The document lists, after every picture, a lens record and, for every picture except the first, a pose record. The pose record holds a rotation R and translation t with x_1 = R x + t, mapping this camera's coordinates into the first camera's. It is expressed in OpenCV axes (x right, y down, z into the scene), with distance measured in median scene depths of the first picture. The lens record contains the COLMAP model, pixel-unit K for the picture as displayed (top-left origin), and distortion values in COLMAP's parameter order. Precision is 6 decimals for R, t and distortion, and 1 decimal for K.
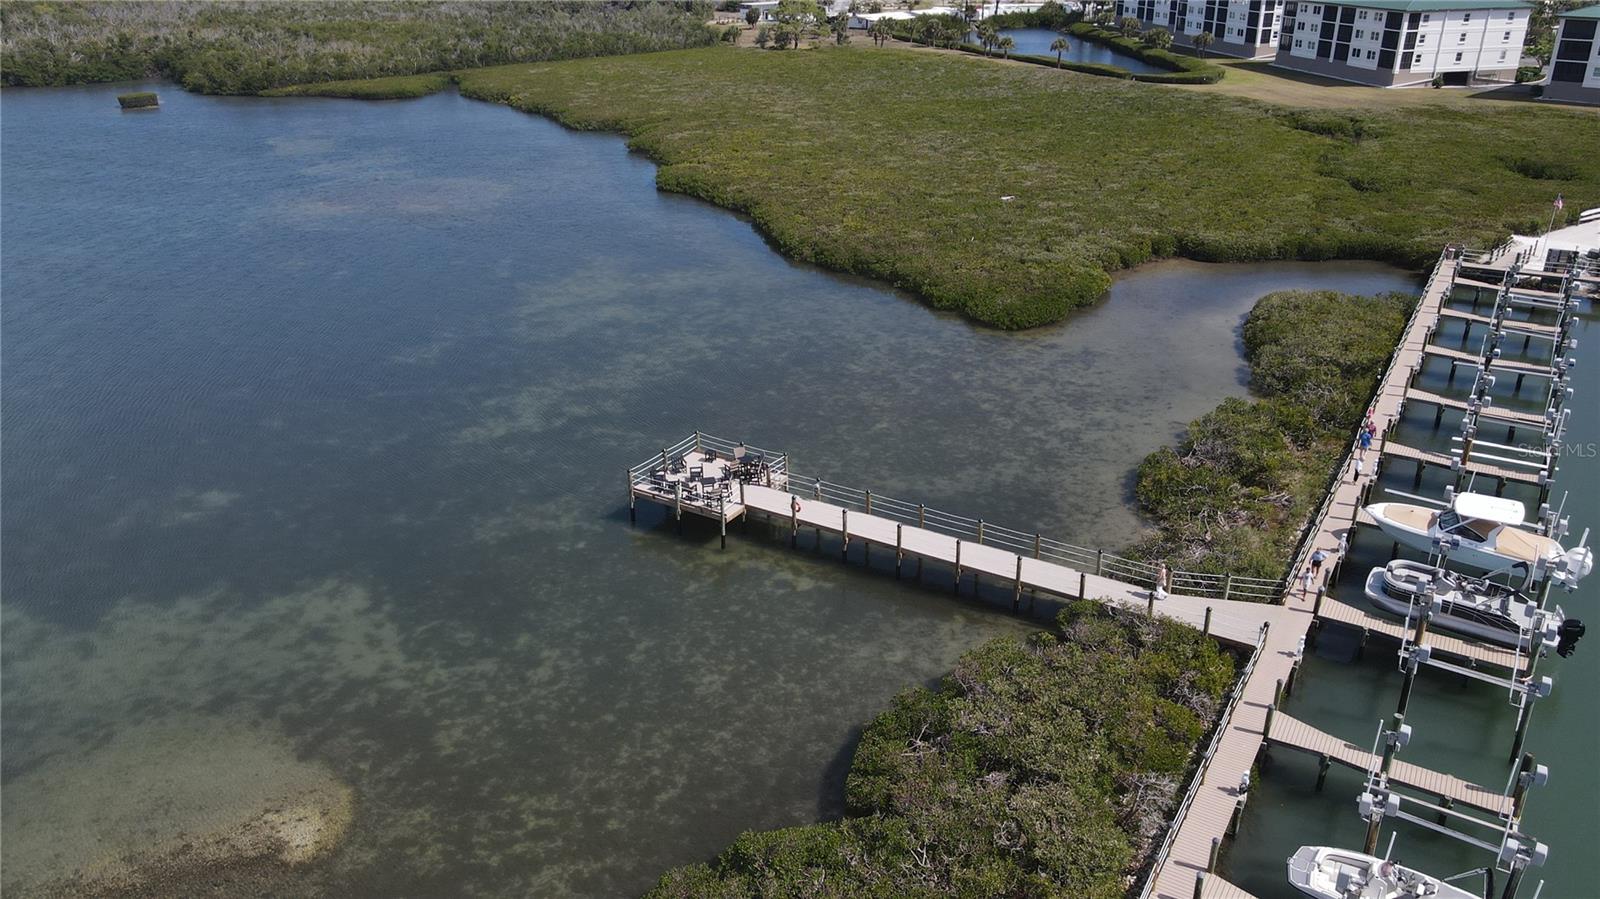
lens RADIAL K [[1152.4, 0, 800.0], [0, 1152.4, 449.5], [0, 0, 1]] dist [0.002341, 0.002784]
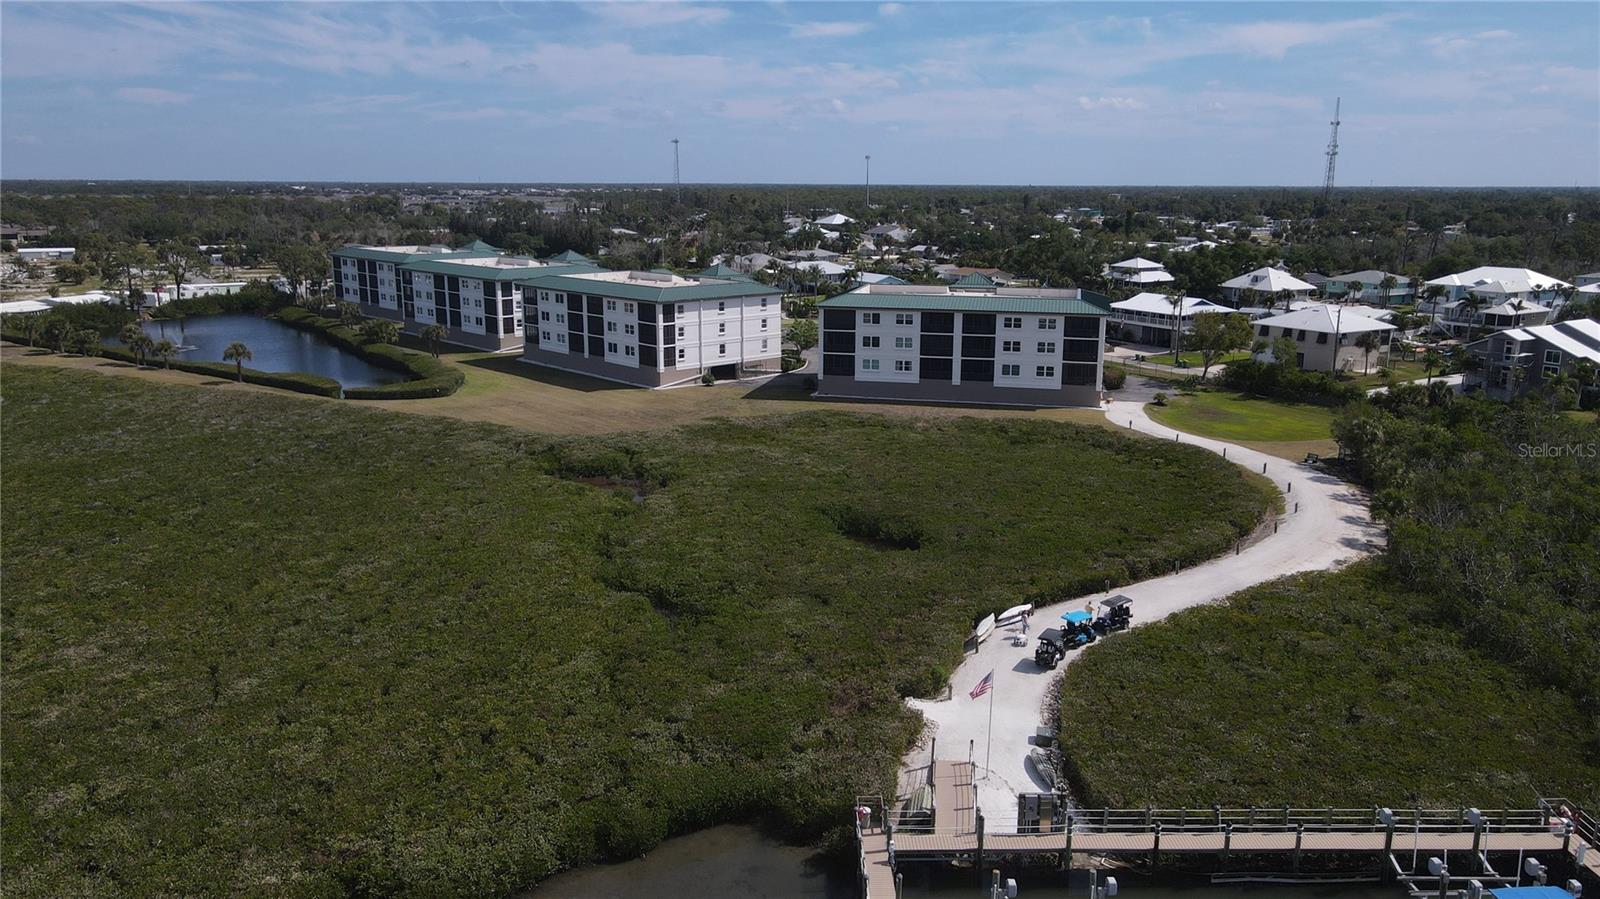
lens RADIAL K [[1152.4, 0, 800.0], [0, 1152.4, 449.5], [0, 0, 1]] dist [0.002341, 0.002784]
pose [[0.828722, -0.108032, 0.549134, 0.134502], [0.217073, 0.966427, -0.137469, -0.134827], [-0.515847, 0.233126, 0.824351, 0.271922]]
